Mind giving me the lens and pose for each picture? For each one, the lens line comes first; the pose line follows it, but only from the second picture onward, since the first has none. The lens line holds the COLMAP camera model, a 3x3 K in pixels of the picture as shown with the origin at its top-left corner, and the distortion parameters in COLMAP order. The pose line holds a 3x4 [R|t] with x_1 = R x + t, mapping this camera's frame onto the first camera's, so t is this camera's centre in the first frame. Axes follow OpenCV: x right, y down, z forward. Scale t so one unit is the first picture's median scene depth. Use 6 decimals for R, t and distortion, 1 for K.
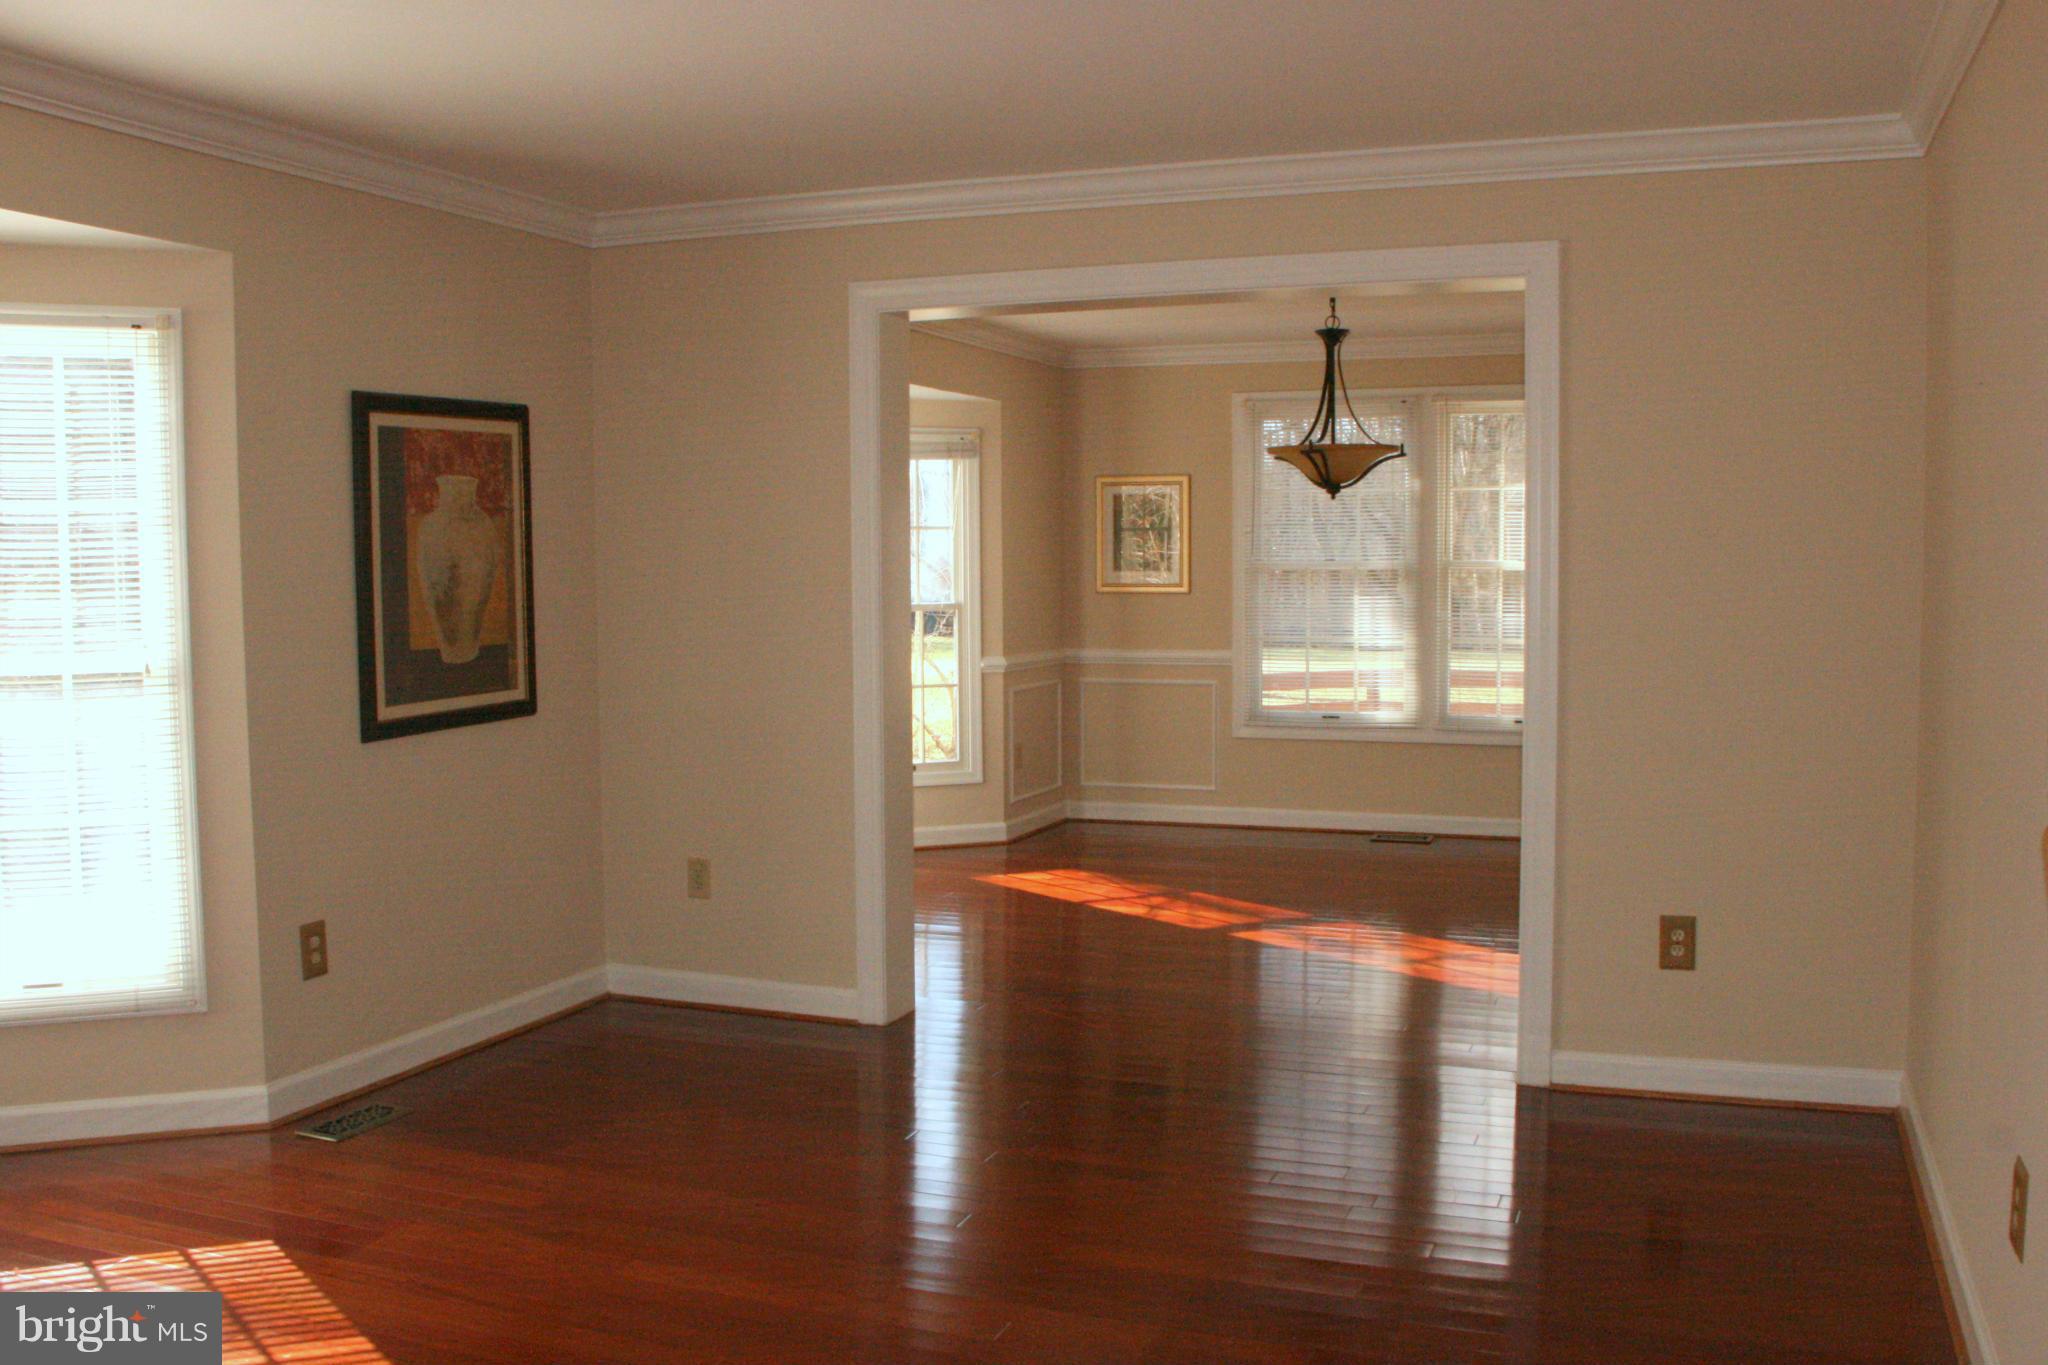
lens RADIAL K [[1751.3, 0, 1024.0], [0, 1751.3, 682.5], [0, 0, 1]] dist [-0.136068, 0.111171]
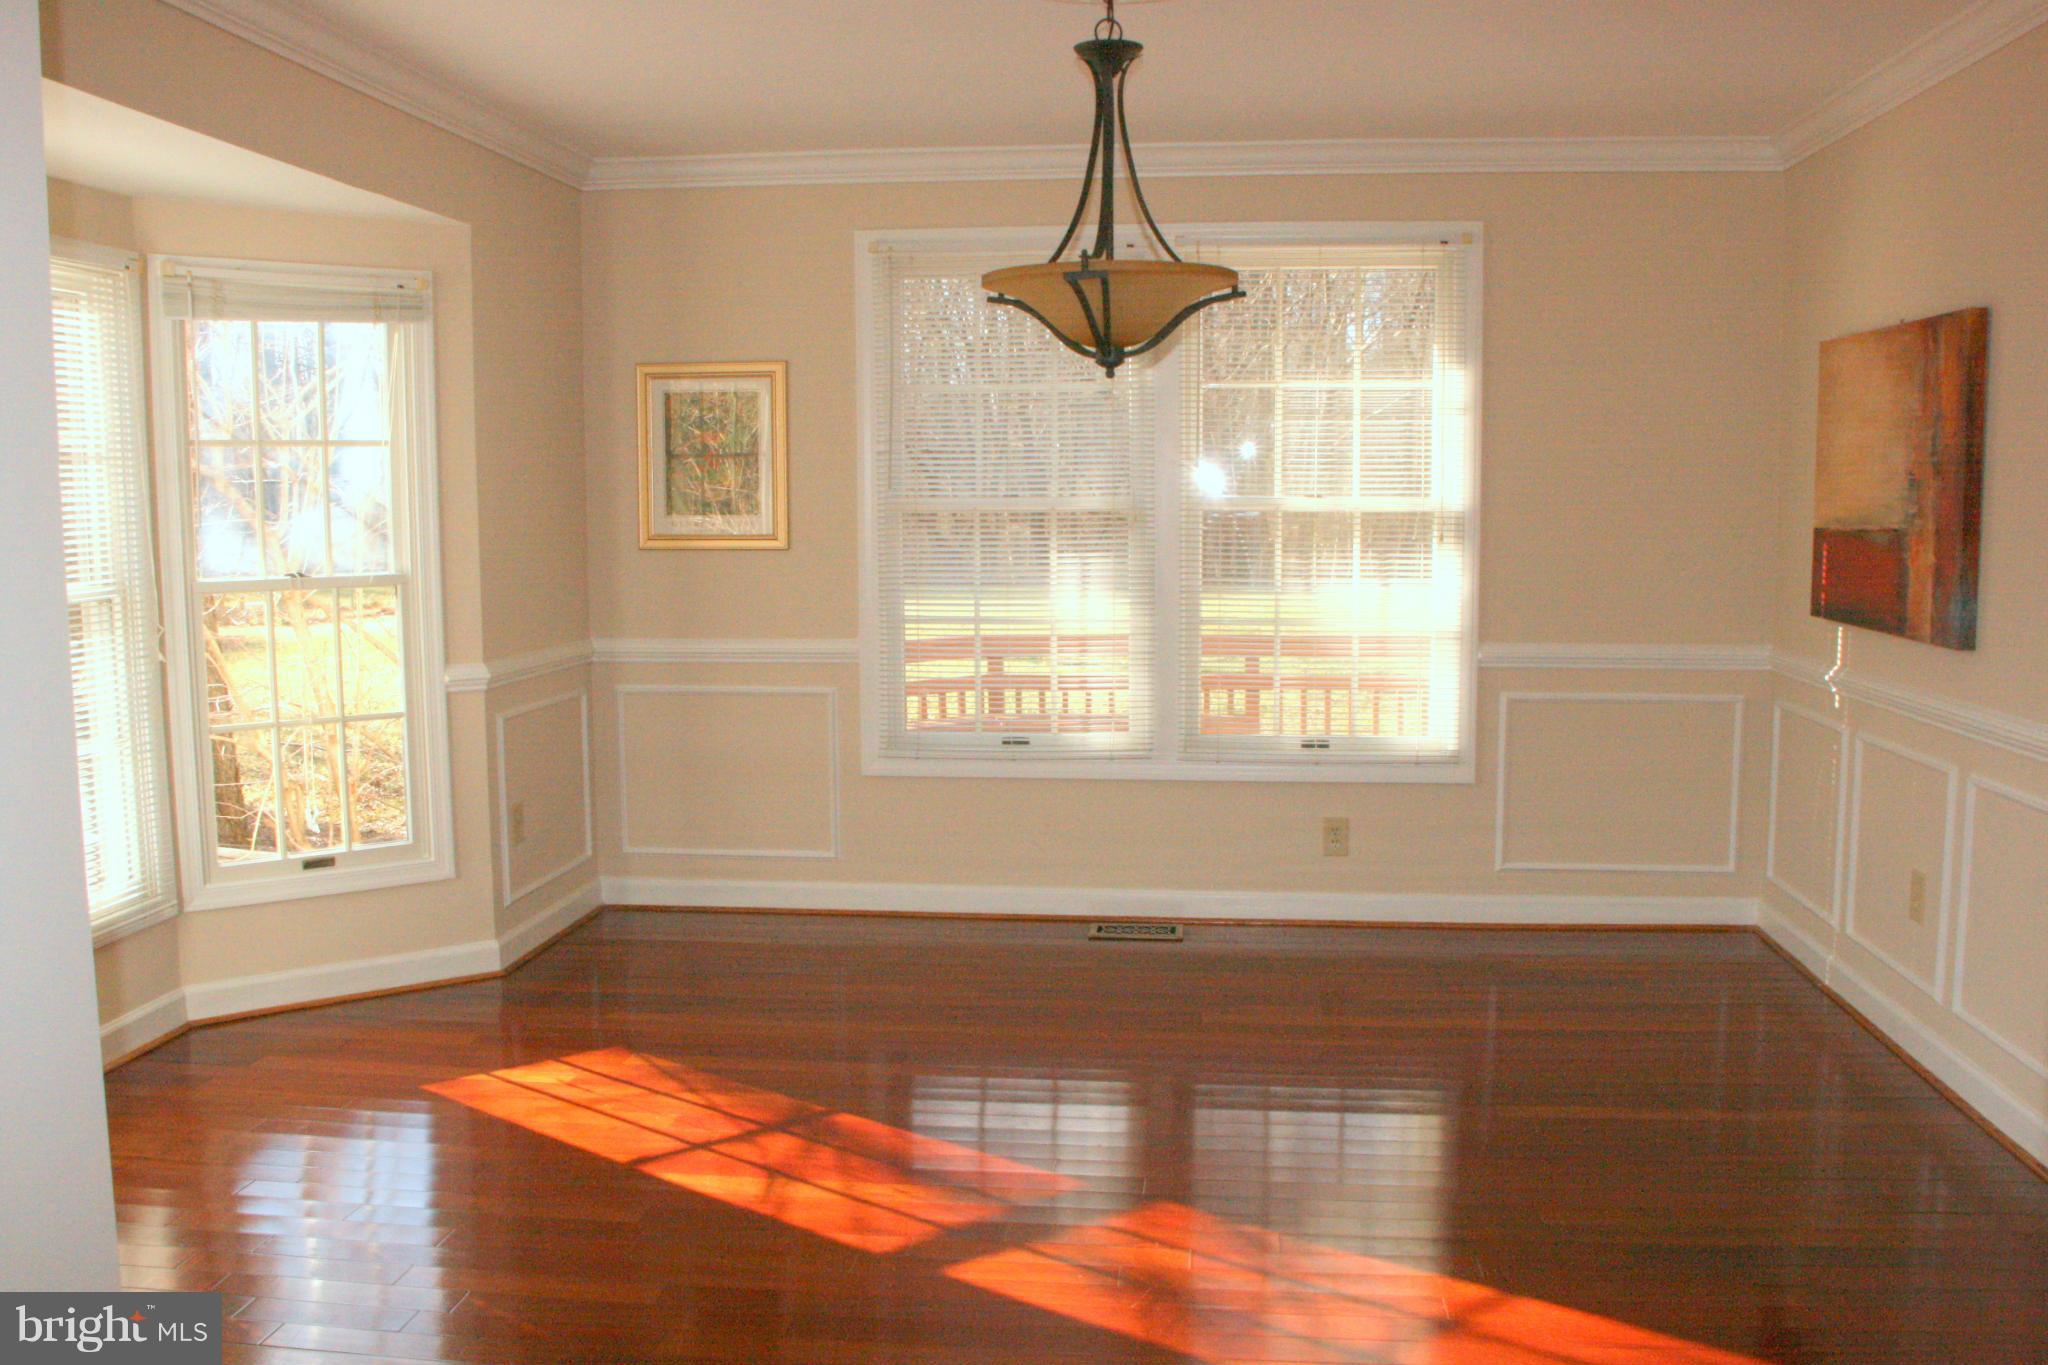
lens RADIAL K [[1751.3, 0, 1024.0], [0, 1751.3, 682.5], [0, 0, 1]] dist [-0.136068, 0.111171]
pose [[0.966419, -0.025057, 0.255748, 0.014520], [0.016371, 0.999216, 0.036036, -0.025807], [-0.256451, -0.030639, 0.966071, 0.385111]]
